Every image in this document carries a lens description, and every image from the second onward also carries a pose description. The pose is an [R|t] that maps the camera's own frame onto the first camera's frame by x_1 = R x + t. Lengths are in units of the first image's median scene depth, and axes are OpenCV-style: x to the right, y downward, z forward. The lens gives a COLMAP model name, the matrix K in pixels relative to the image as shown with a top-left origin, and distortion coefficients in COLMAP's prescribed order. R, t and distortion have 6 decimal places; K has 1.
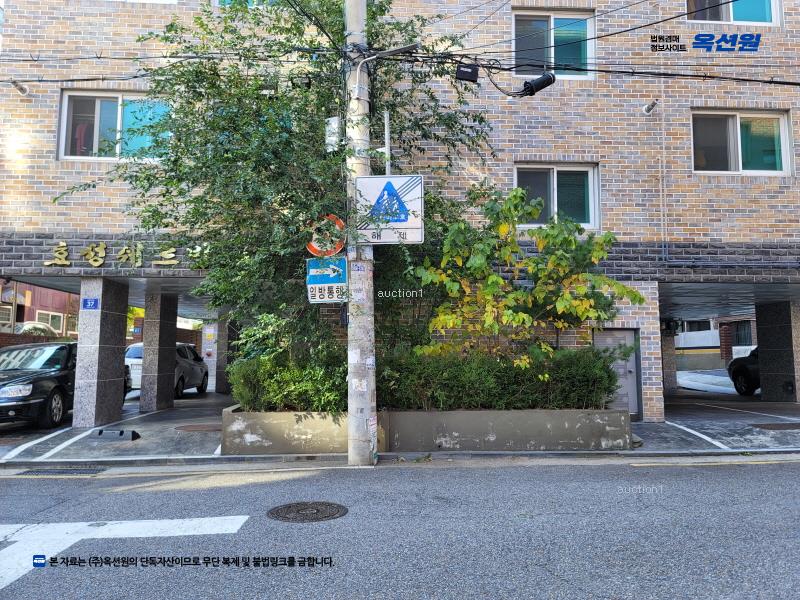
lens RADIAL K [[584.4, 0, 400.6], [0, 584.4, 295.7], [0, 0, 1]] dist [0.089668, -0.080151]
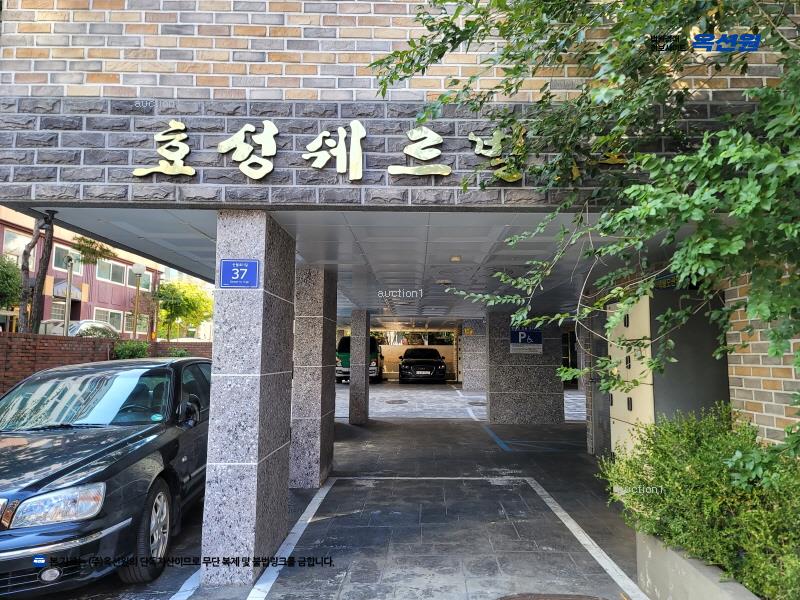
lens RADIAL K [[584.4, 0, 400.6], [0, 584.4, 295.7], [0, 0, 1]] dist [0.089668, -0.080151]
pose [[0.997750, 0.001411, -0.067036, -0.384266], [-0.001498, 0.999998, -0.001259, 0.029532], [0.067034, 0.001357, 0.997750, 0.603538]]
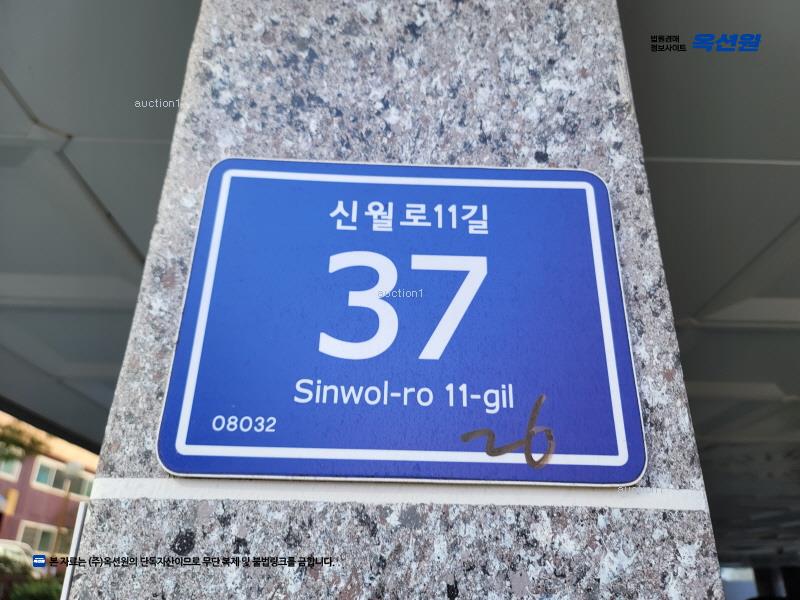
lens RADIAL K [[584.4, 0, 400.6], [0, 584.4, 295.7], [0, 0, 1]] dist [0.089668, -0.080151]
pose [[0.999325, 0.003705, -0.036557, -0.523219], [-0.015906, 0.940471, -0.339500, 0.025856], [0.033123, 0.339852, 0.939895, 0.971261]]
